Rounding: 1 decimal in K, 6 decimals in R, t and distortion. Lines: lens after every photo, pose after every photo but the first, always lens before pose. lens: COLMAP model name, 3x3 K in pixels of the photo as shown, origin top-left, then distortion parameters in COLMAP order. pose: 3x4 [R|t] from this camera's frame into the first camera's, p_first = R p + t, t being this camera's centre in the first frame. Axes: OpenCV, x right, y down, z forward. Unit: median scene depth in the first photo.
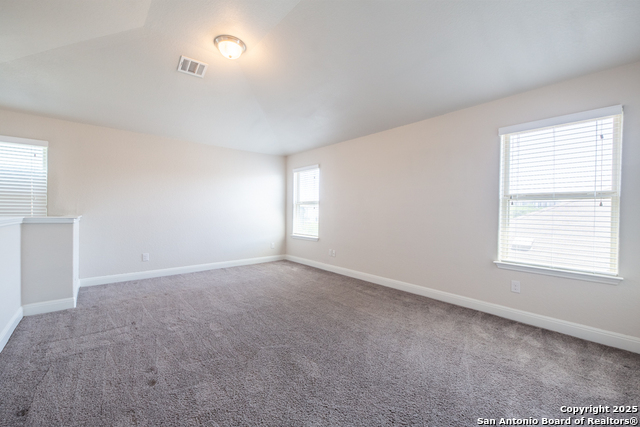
lens RADIAL K [[271.4, 0, 321.6], [0, 271.4, 213.0], [0, 0, 1]] dist [0.000682, 0.000218]
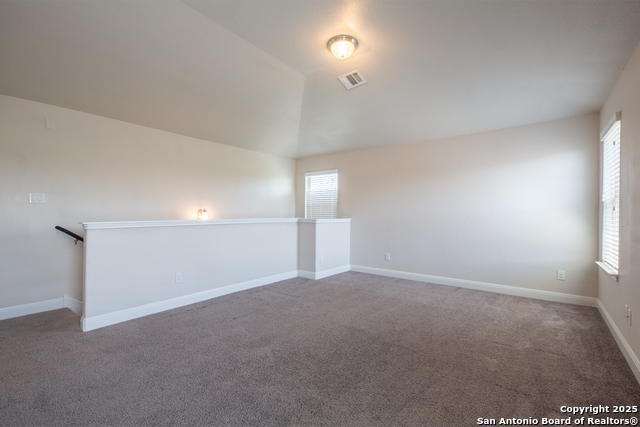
lens RADIAL K [[283.5, 0, 317.2], [0, 283.5, 211.1], [0, 0, 1]] dist [0.005173, 0.000355]
pose [[0.179104, -0.019274, -0.983641, 0.704677], [-0.013142, 0.999672, -0.021981, 0.007599], [0.983742, 0.016864, 0.178792, 0.809548]]
